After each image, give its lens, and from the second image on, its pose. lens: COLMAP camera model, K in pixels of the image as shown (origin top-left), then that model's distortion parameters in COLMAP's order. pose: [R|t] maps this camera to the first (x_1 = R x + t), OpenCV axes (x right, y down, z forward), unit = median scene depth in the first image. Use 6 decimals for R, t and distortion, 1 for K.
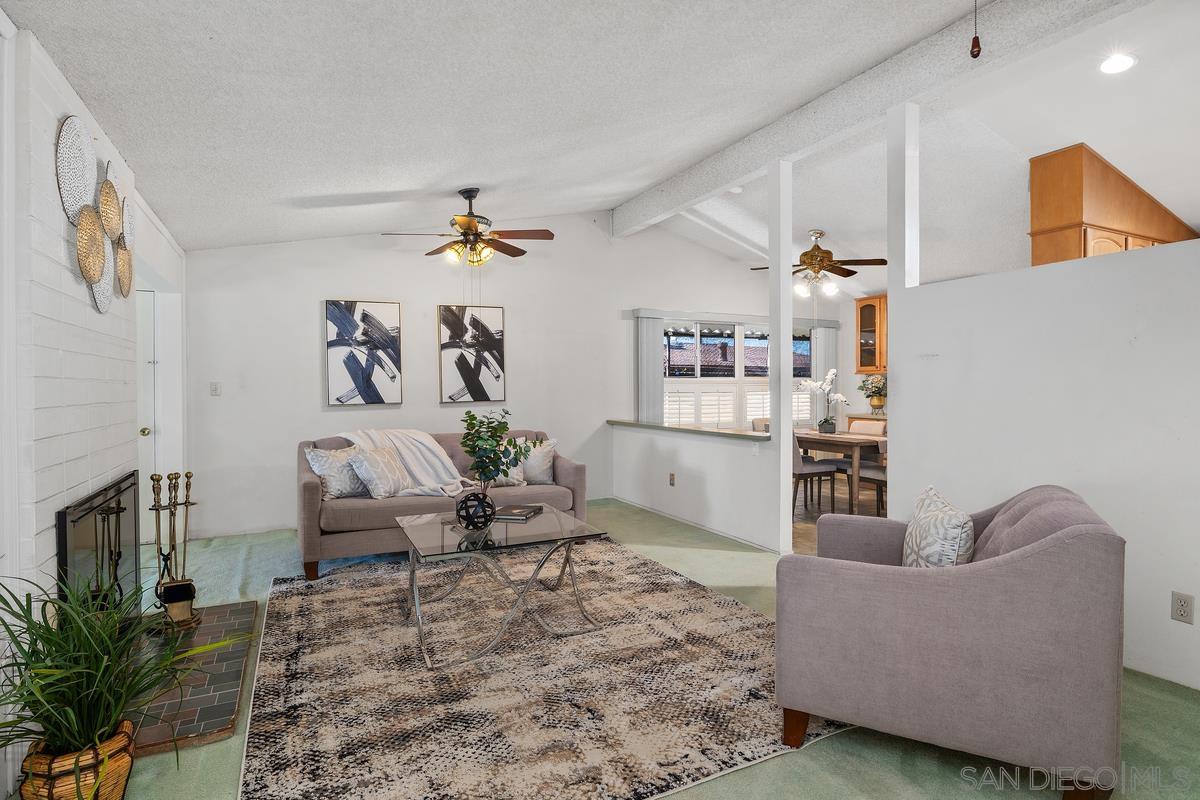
lens RADIAL K [[613.2, 0, 598.1], [0, 613.2, 399.0], [0, 0, 1]] dist [-0.005464, -0.000464]
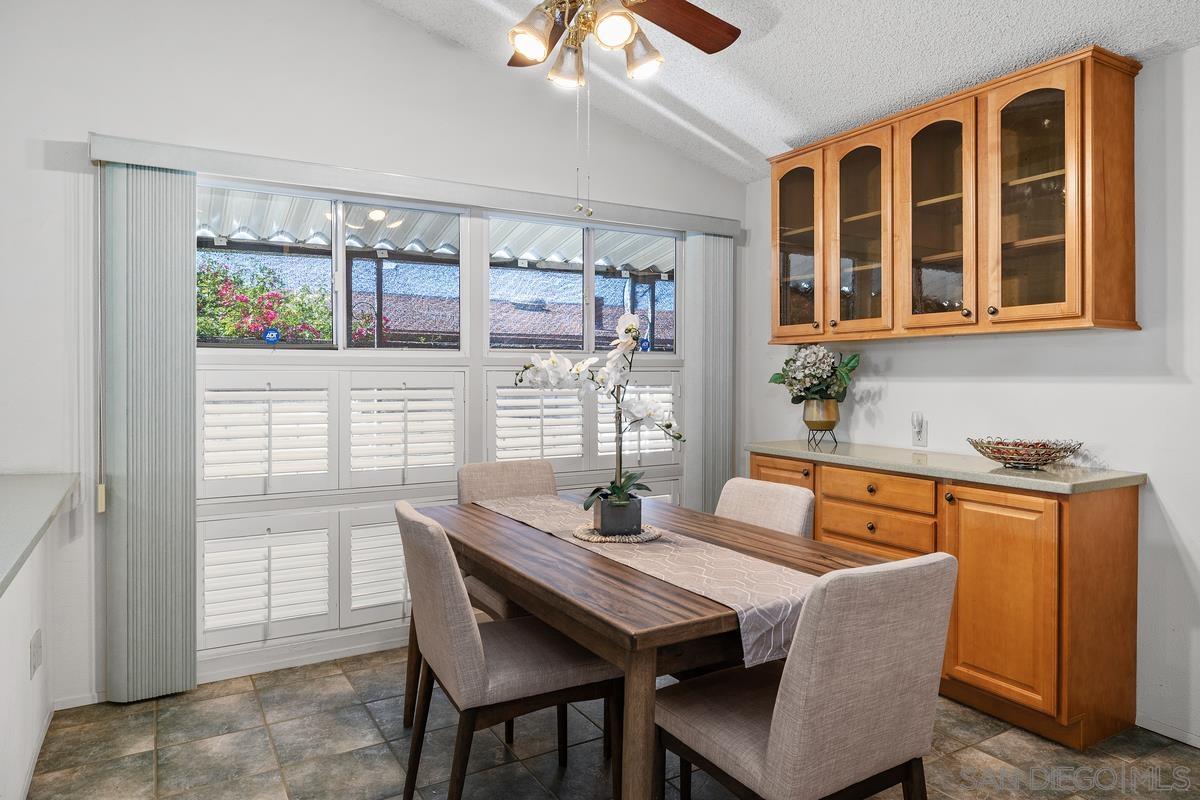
lens RADIAL K [[747.2, 0, 604.9], [0, 747.2, 385.2], [0, 0, 1]] dist [-0.003937, 0.002042]
pose [[0.997333, 0.001648, 0.072970, 0.391052], [-0.001353, 0.999991, -0.004091, -0.016011], [-0.072976, 0.003981, 0.997326, 0.732015]]
